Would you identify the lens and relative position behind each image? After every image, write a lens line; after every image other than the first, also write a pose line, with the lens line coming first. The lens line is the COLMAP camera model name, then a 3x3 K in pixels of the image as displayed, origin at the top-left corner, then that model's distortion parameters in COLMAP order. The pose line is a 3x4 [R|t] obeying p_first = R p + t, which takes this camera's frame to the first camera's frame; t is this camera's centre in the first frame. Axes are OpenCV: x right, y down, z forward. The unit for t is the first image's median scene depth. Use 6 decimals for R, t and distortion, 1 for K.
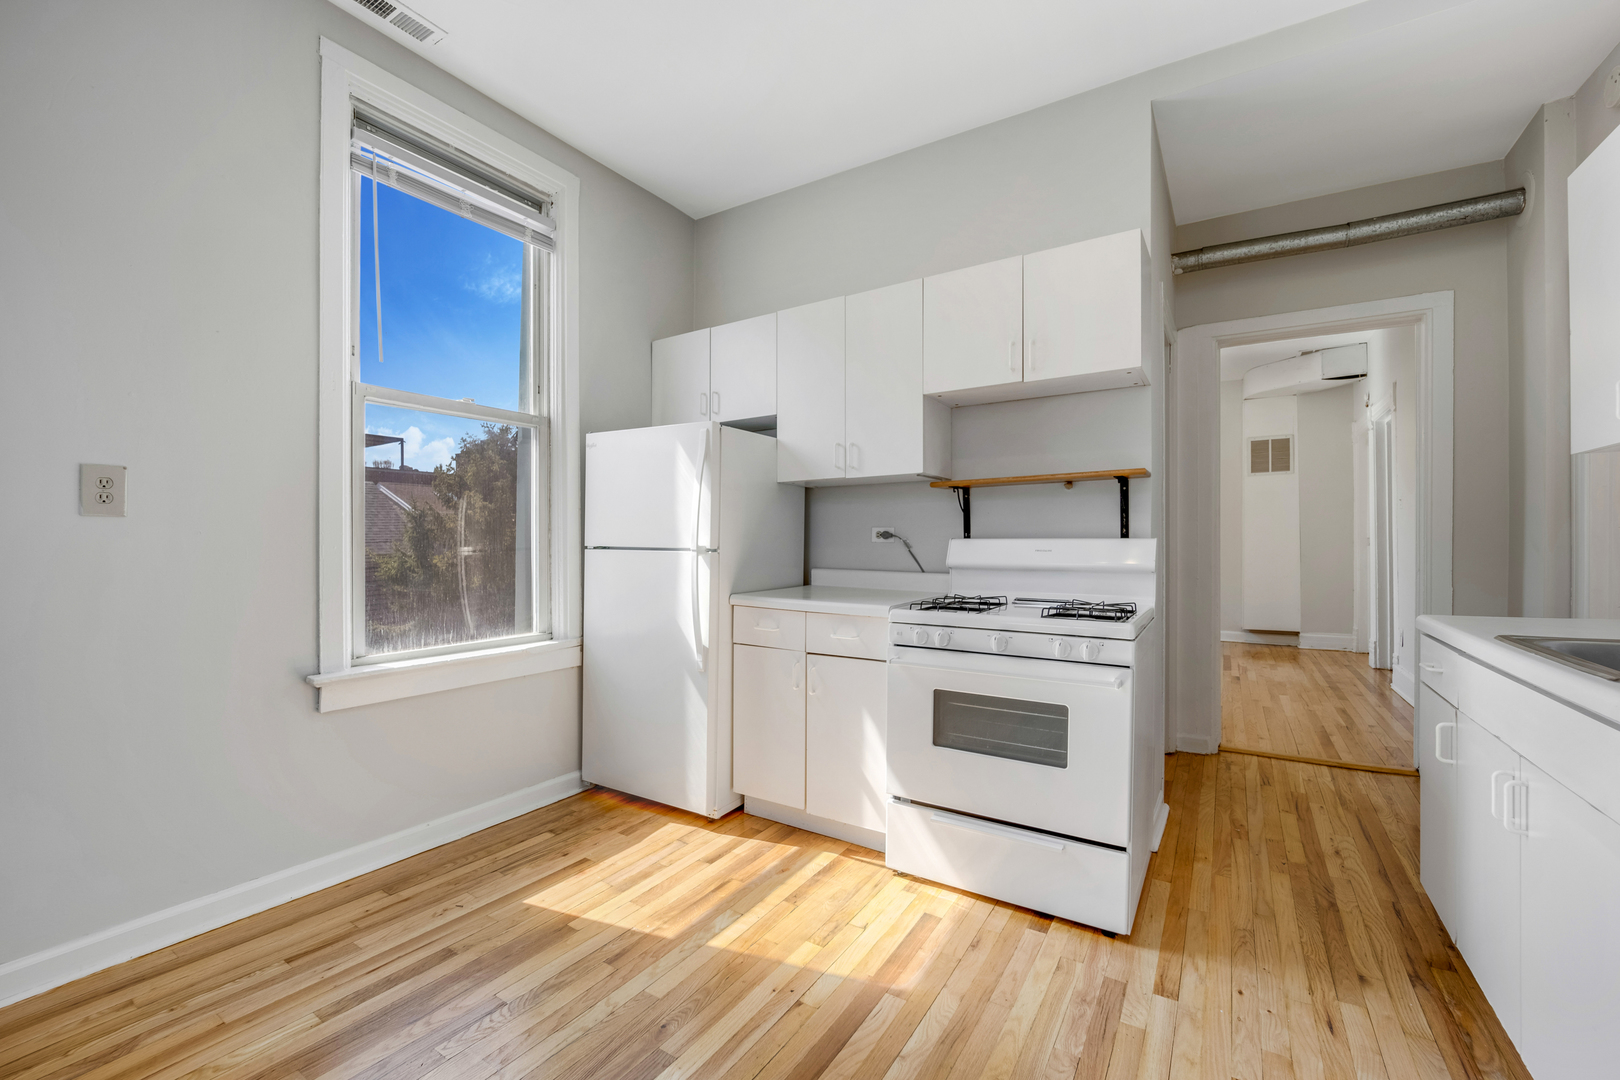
lens RADIAL K [[677.1, 0, 809.3], [0, 677.1, 547.8], [0, 0, 1]] dist [-0.001879, -0.012775]
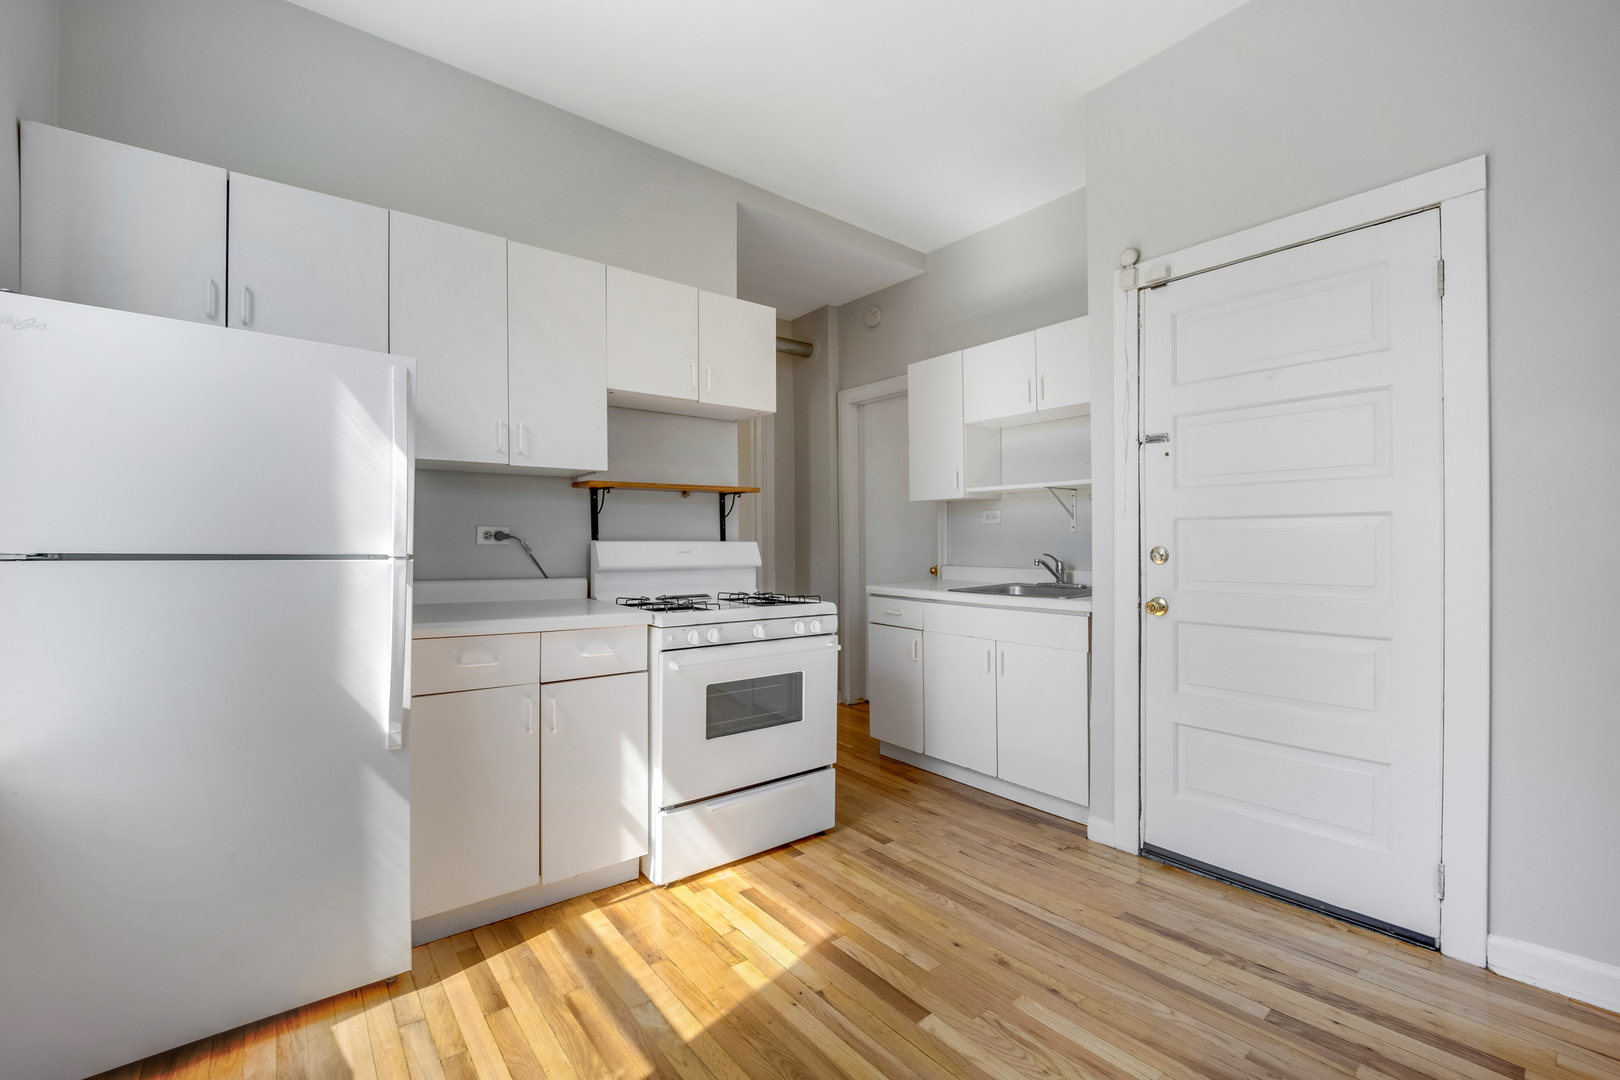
lens RADIAL K [[677.1, 0, 809.3], [0, 677.1, 547.8], [0, 0, 1]] dist [-0.001879, -0.012775]
pose [[0.319184, -0.002893, 0.947688, -0.732329], [0.009978, 0.999950, -0.000308, -0.000397], [-0.947640, 0.009555, 0.319197, 0.504623]]
